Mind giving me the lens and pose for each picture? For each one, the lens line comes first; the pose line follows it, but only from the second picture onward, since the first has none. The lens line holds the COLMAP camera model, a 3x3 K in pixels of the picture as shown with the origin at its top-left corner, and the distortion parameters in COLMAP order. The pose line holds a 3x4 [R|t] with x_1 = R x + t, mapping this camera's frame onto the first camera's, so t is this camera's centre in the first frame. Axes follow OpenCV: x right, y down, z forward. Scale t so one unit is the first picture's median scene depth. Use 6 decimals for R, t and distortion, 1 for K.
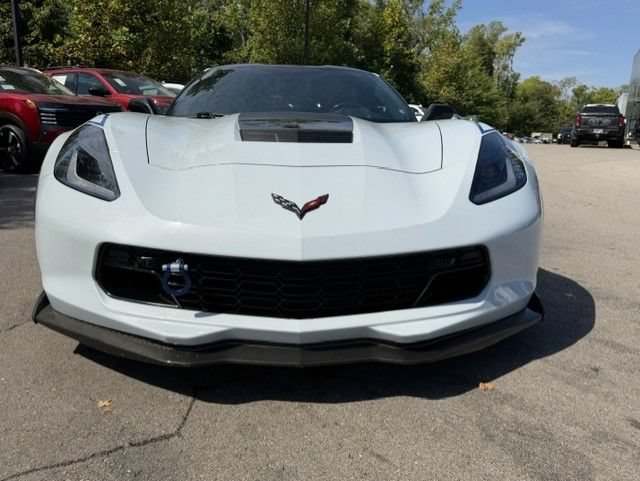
lens RADIAL K [[513.3, 0, 318.1], [0, 513.3, 247.3], [0, 0, 1]] dist [0.021978, -0.019368]
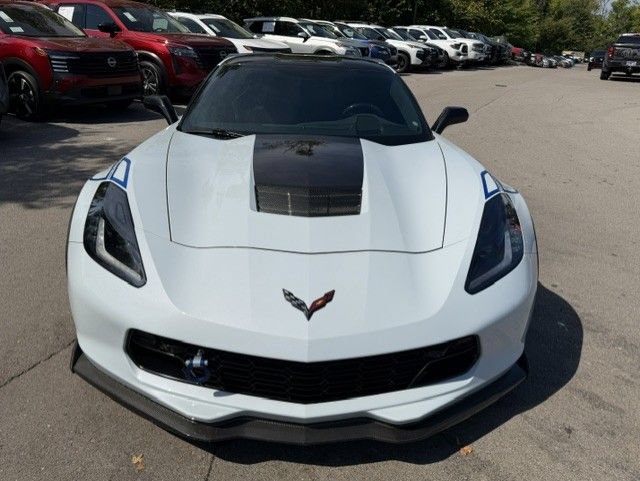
lens RADIAL K [[513.3, 0, 318.2], [0, 513.3, 253.6], [0, 0, 1]] dist [0.021978, -0.019368]
pose [[0.999321, 0.029808, -0.021657, 0.006388], [-0.026060, 0.987339, 0.156467, -0.326465], [0.026047, -0.155796, 0.987446, -0.066939]]
